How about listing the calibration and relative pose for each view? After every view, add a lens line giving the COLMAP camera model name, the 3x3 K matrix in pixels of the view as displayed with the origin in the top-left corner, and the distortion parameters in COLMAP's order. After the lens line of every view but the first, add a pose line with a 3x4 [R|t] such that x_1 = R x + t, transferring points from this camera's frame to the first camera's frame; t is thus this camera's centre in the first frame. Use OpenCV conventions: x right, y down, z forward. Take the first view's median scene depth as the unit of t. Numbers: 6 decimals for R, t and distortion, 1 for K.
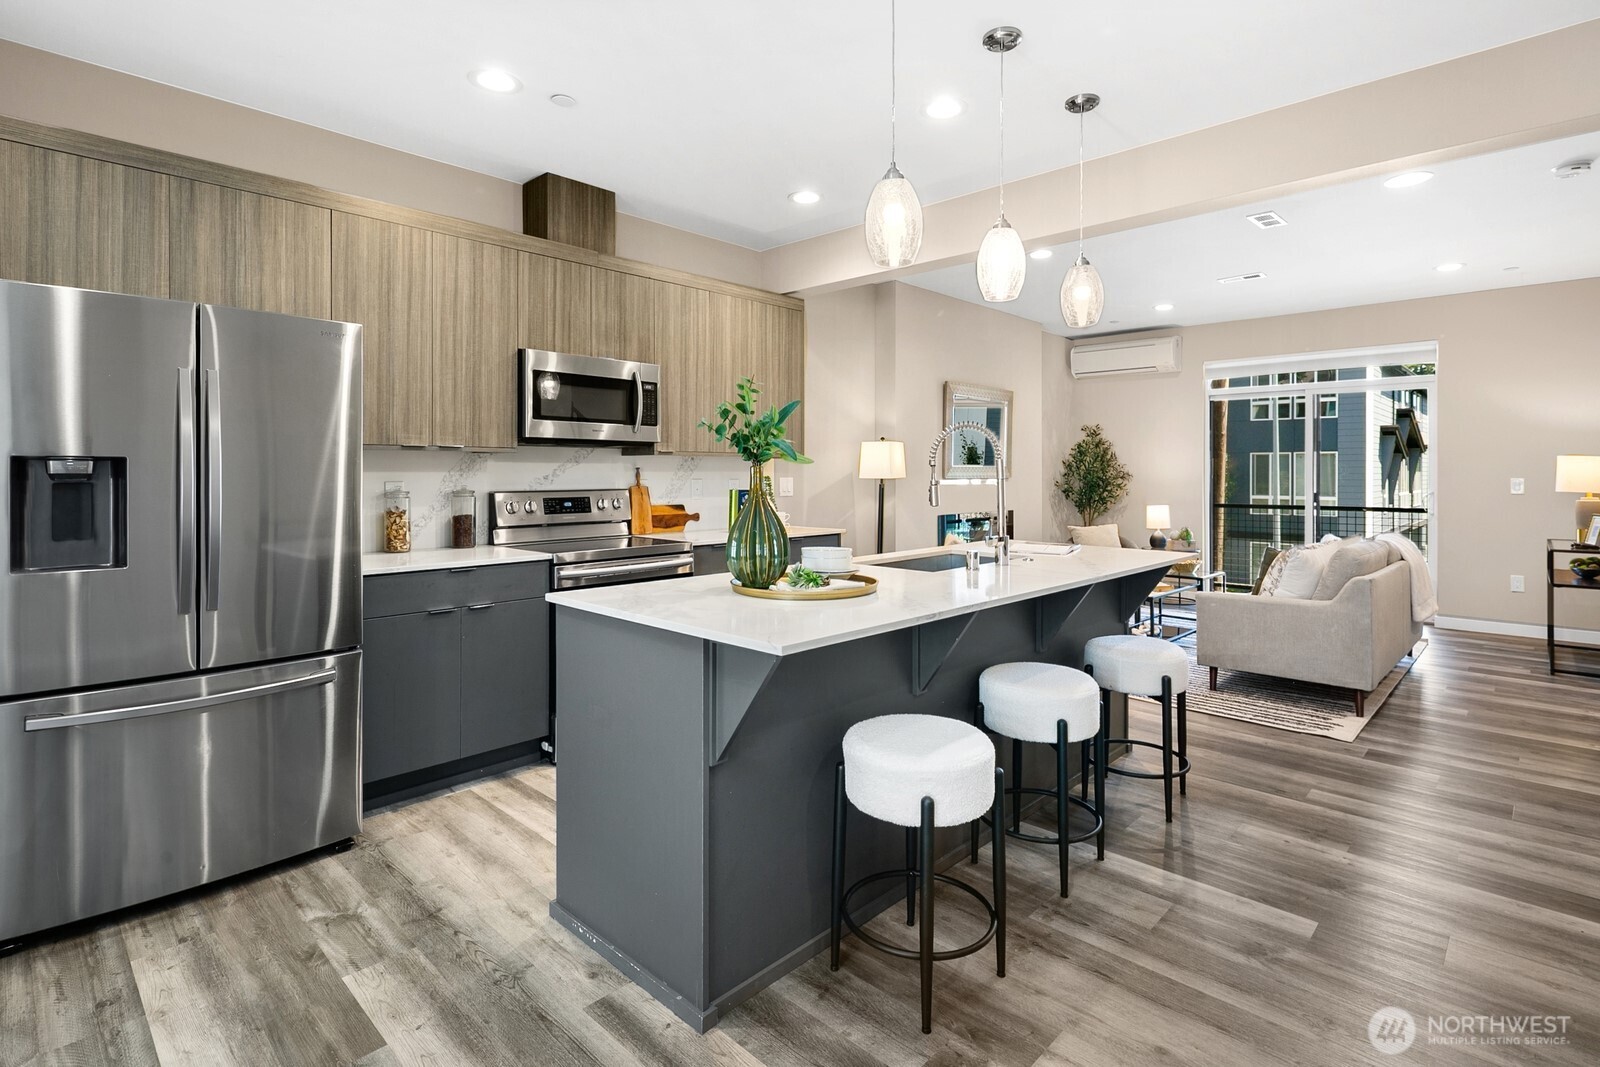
lens RADIAL K [[782.4, 0, 799.6], [0, 782.4, 468.2], [0, 0, 1]] dist [0.004309, 0.000790]
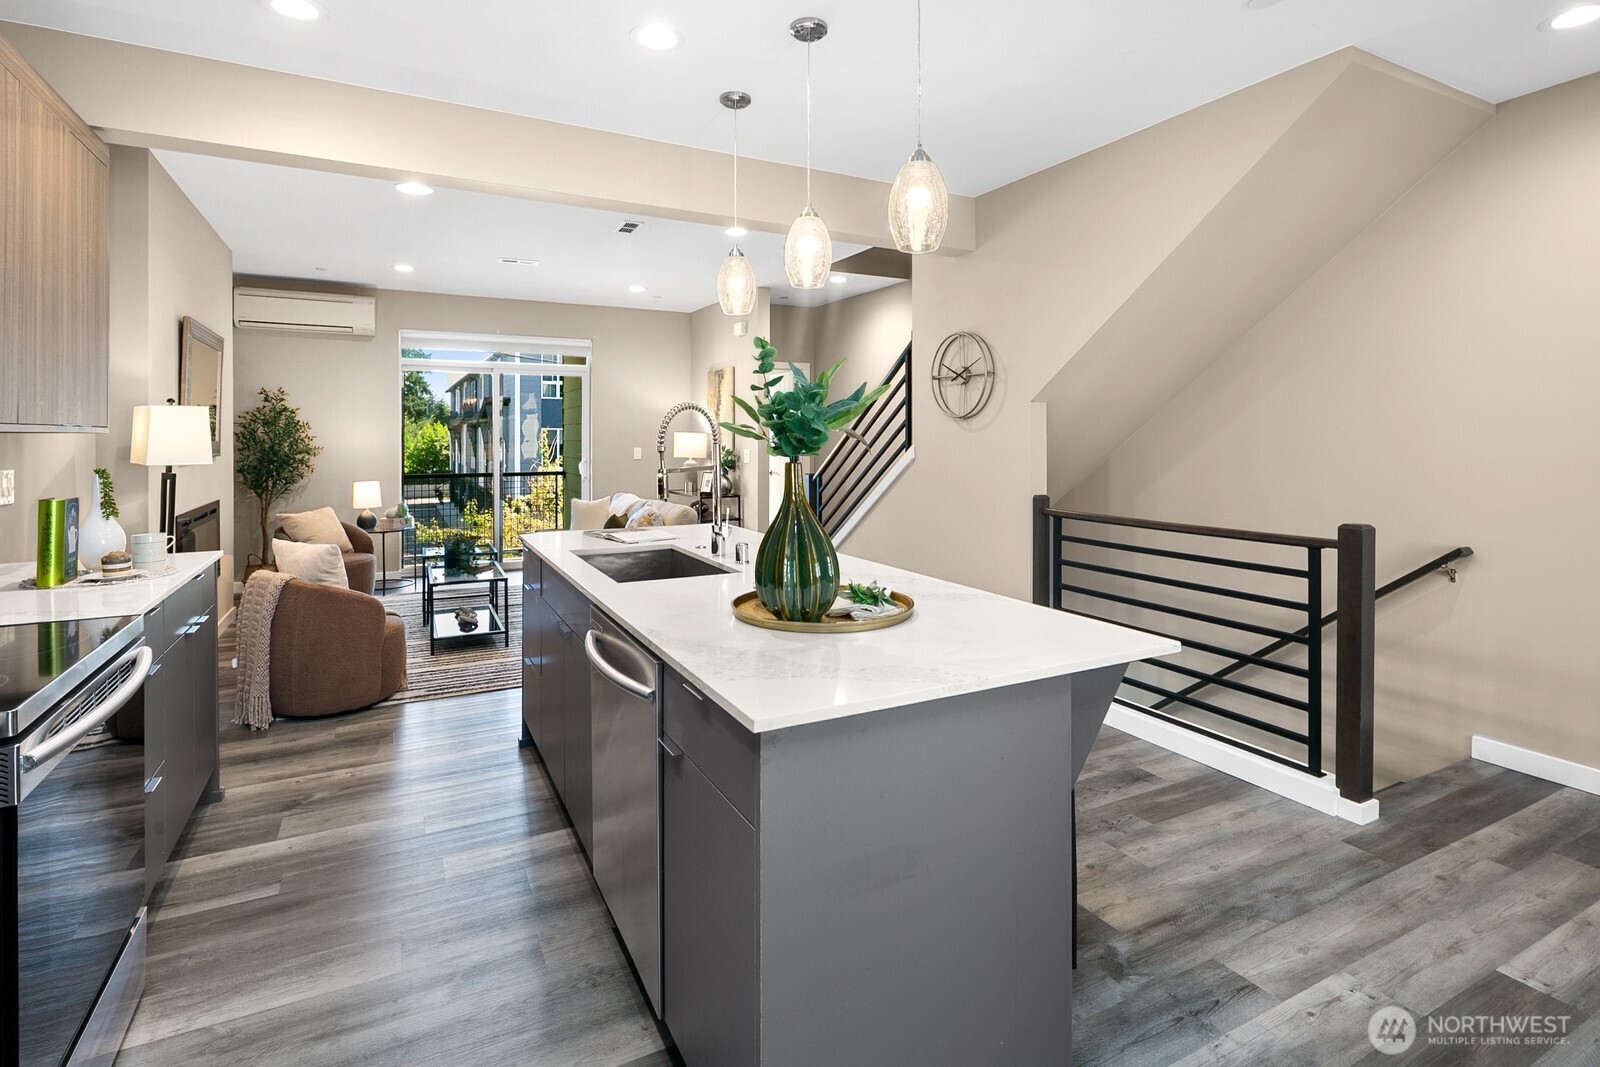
lens RADIAL K [[782.4, 0, 791.9], [0, 782.4, 432.6], [0, 0, 1]] dist [0.004309, 0.000790]
pose [[0.308364, -0.003357, 0.951262, -0.451319], [0.006277, 0.999979, 0.001495, -0.013932], [-0.951248, 0.005510, 0.308379, 0.446161]]
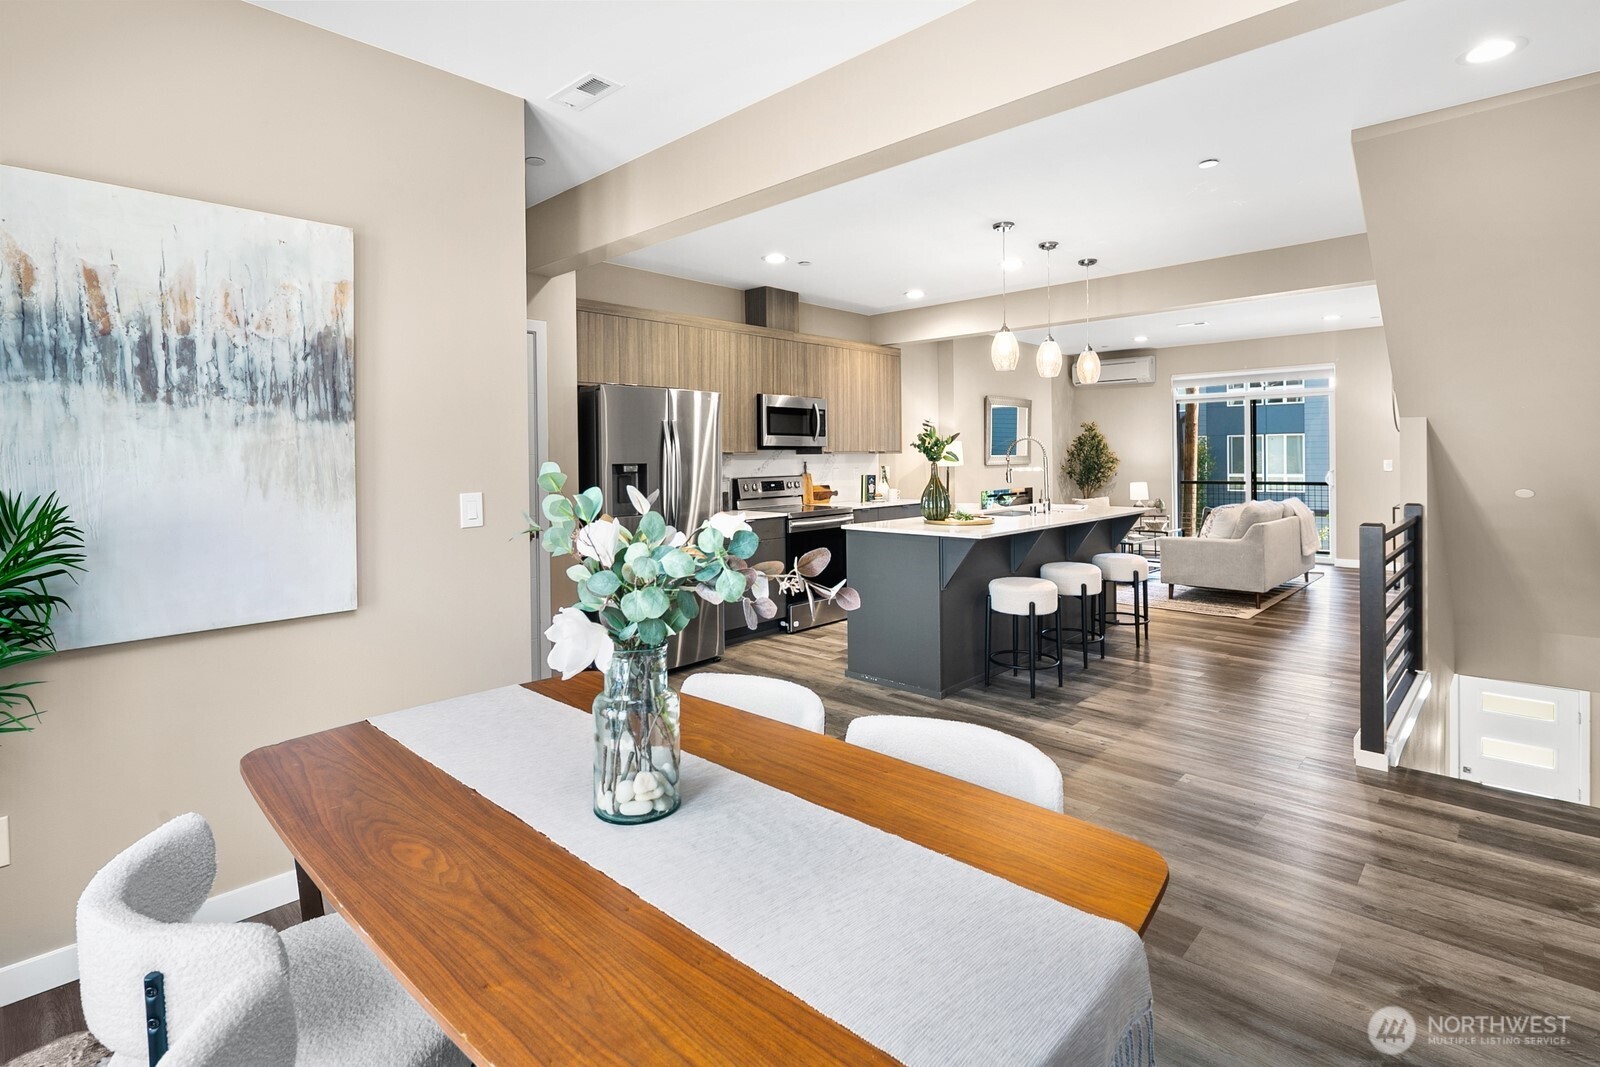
lens RADIAL K [[782.4, 0, 799.5], [0, 782.4, 457.0], [0, 0, 1]] dist [0.004309, 0.000790]
pose [[0.999854, -0.013342, 0.010659, -0.253391], [0.013276, 0.999893, 0.006166, -0.021814], [-0.010740, -0.006024, 0.999924, -0.619535]]
